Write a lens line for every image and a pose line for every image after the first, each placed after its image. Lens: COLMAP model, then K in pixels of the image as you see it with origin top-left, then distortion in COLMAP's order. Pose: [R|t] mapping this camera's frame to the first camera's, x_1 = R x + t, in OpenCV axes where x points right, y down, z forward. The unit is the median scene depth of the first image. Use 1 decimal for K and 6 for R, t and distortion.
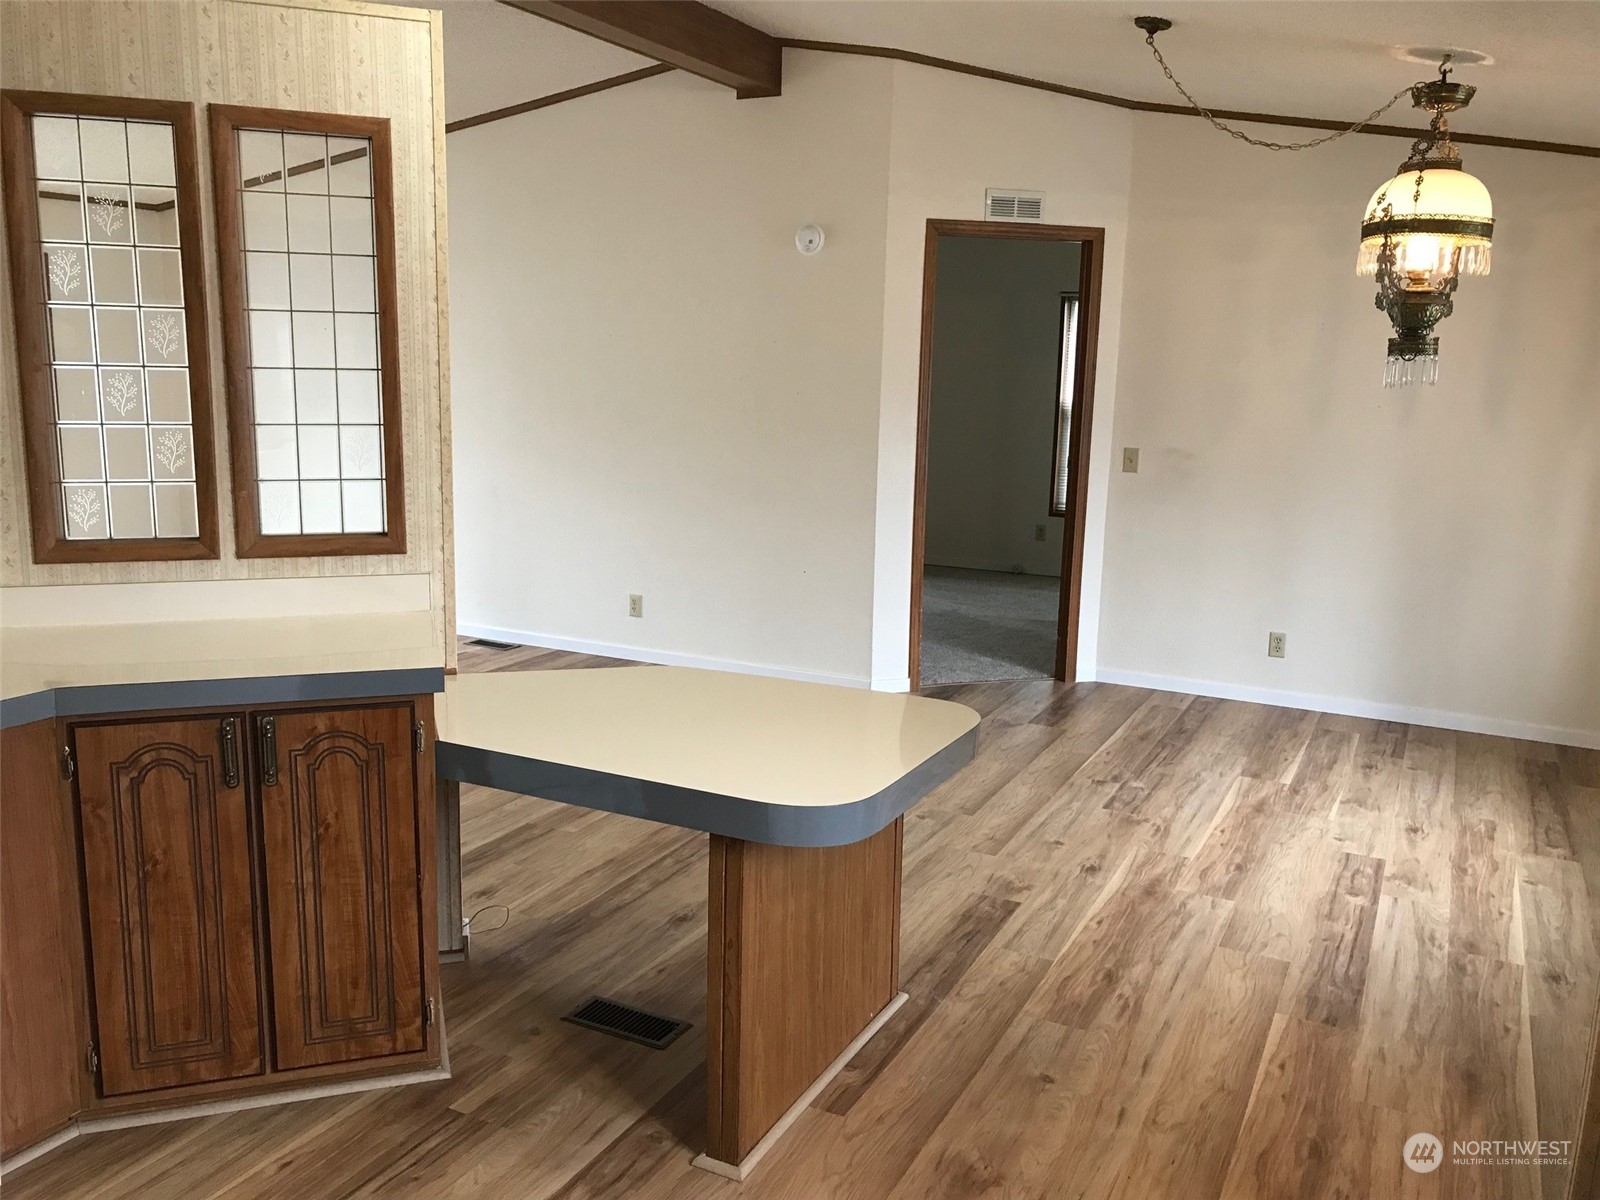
lens RADIAL K [[1302.4, 0, 797.8], [0, 1302.4, 590.4], [0, 0, 1]] dist [0.055546, -0.067822]
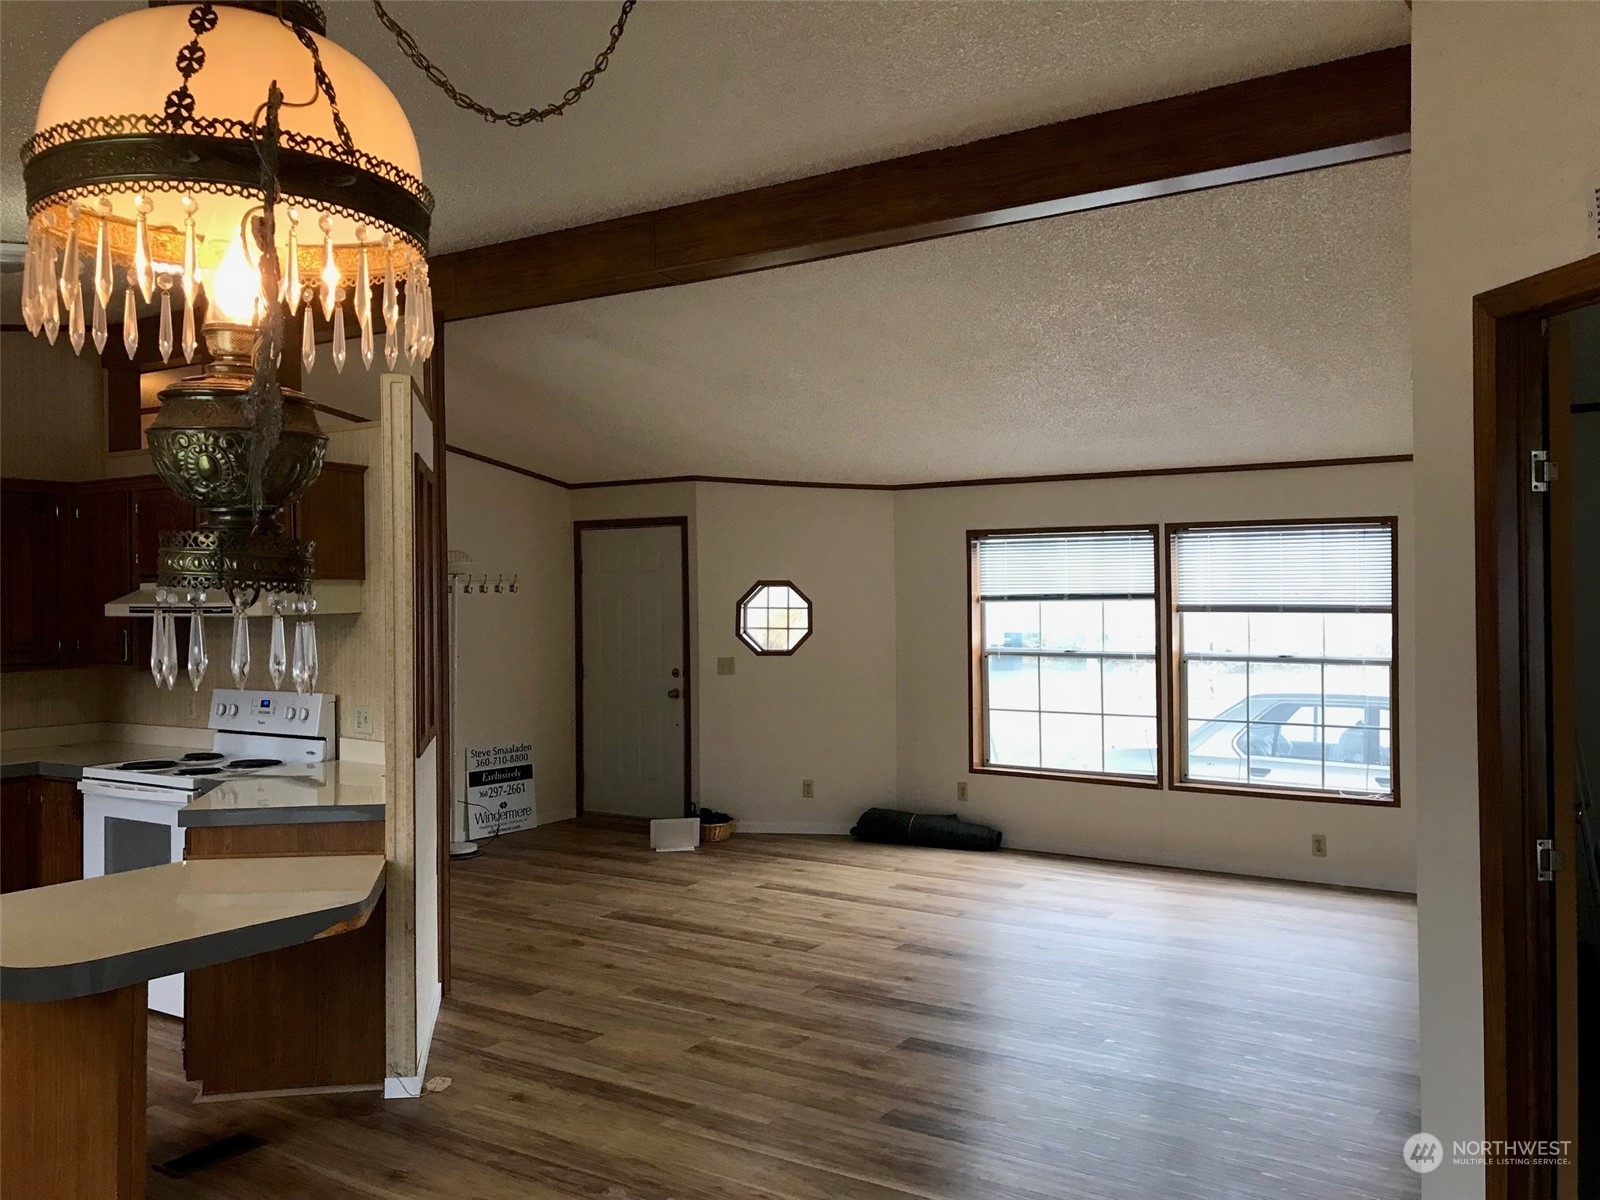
lens RADIAL K [[1302.4, 0, 797.8], [0, 1302.4, 590.4], [0, 0, 1]] dist [0.055546, -0.067822]
pose [[-0.105876, -0.028537, -0.993970, 0.803274], [-0.175836, 0.984373, -0.009531, -0.208019], [0.978709, 0.173767, -0.109240, 1.211561]]
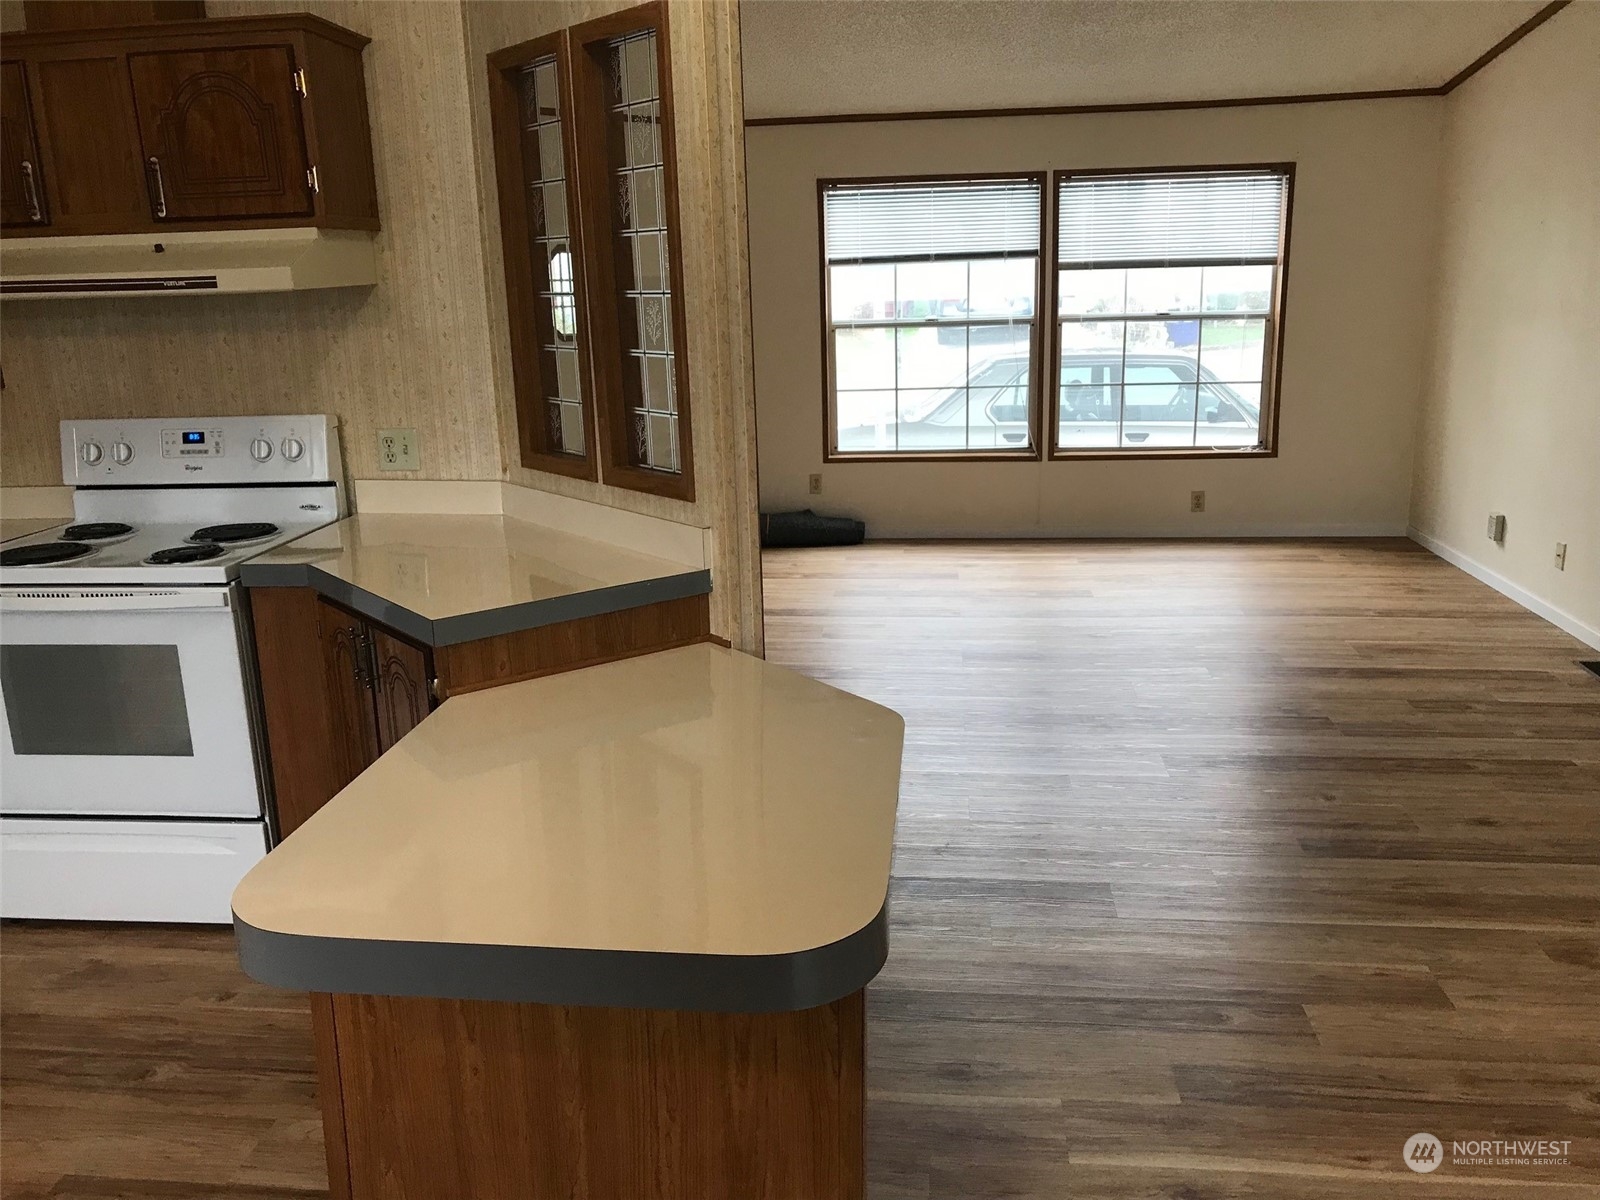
lens RADIAL K [[1314.3, 0, 795.2], [0, 1314.3, 591.4], [0, 0, 1]] dist [0.015094, -0.000145]
pose [[0.347742, 0.191269, -0.917873, 0.444055], [-0.132189, 0.979194, 0.153967, -0.091734], [0.928225, 0.067792, 0.365790, 0.583168]]
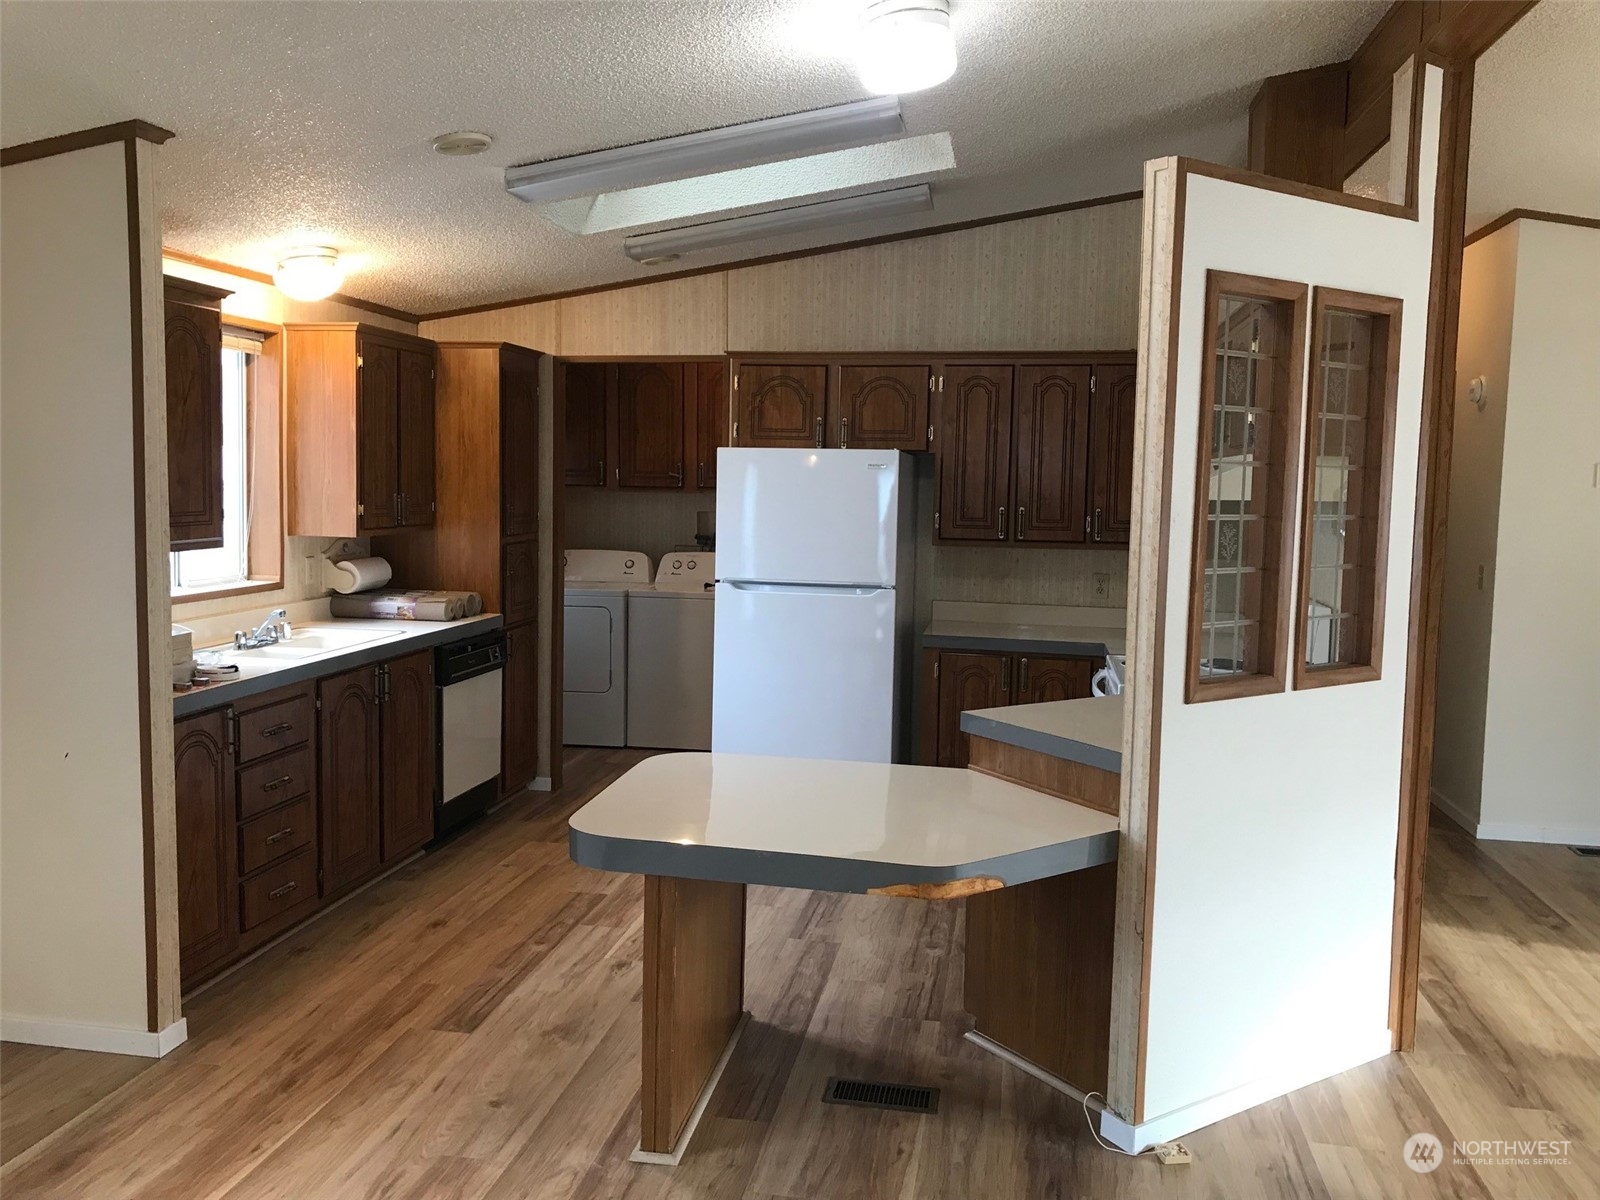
lens RADIAL K [[1302.4, 0, 797.8], [0, 1302.4, 590.4], [0, 0, 1]] dist [0.055546, -0.067822]
pose [[-0.954096, -0.016588, -0.299041, 0.206524], [-0.096346, 0.962391, 0.254011, -0.264854], [0.283581, 0.271163, -0.919811, 1.437152]]
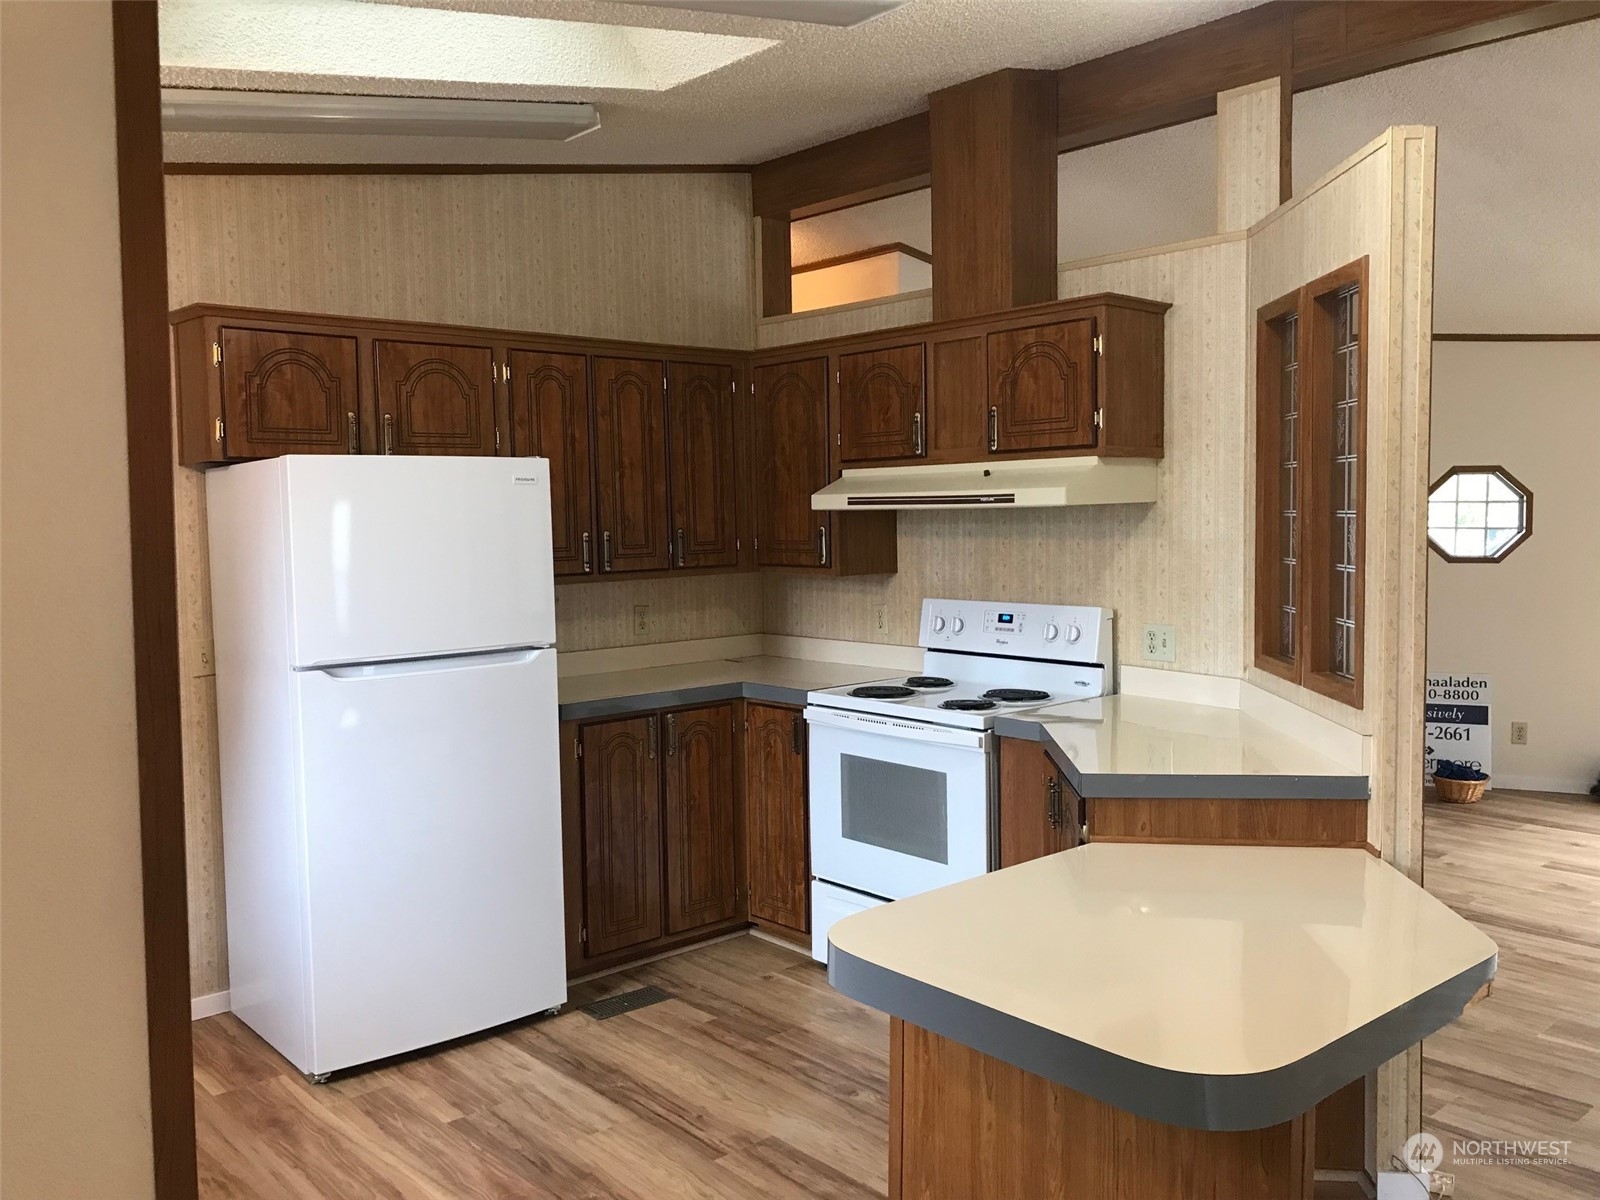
lens RADIAL K [[1302.4, 0, 797.8], [0, 1302.4, 590.4], [0, 0, 1]] dist [0.055546, -0.067822]
pose [[-0.355560, 0.040652, -0.933769, 0.563236], [-0.165925, 0.980440, 0.105865, -0.113940], [0.919808, 0.192576, -0.341860, 0.736118]]
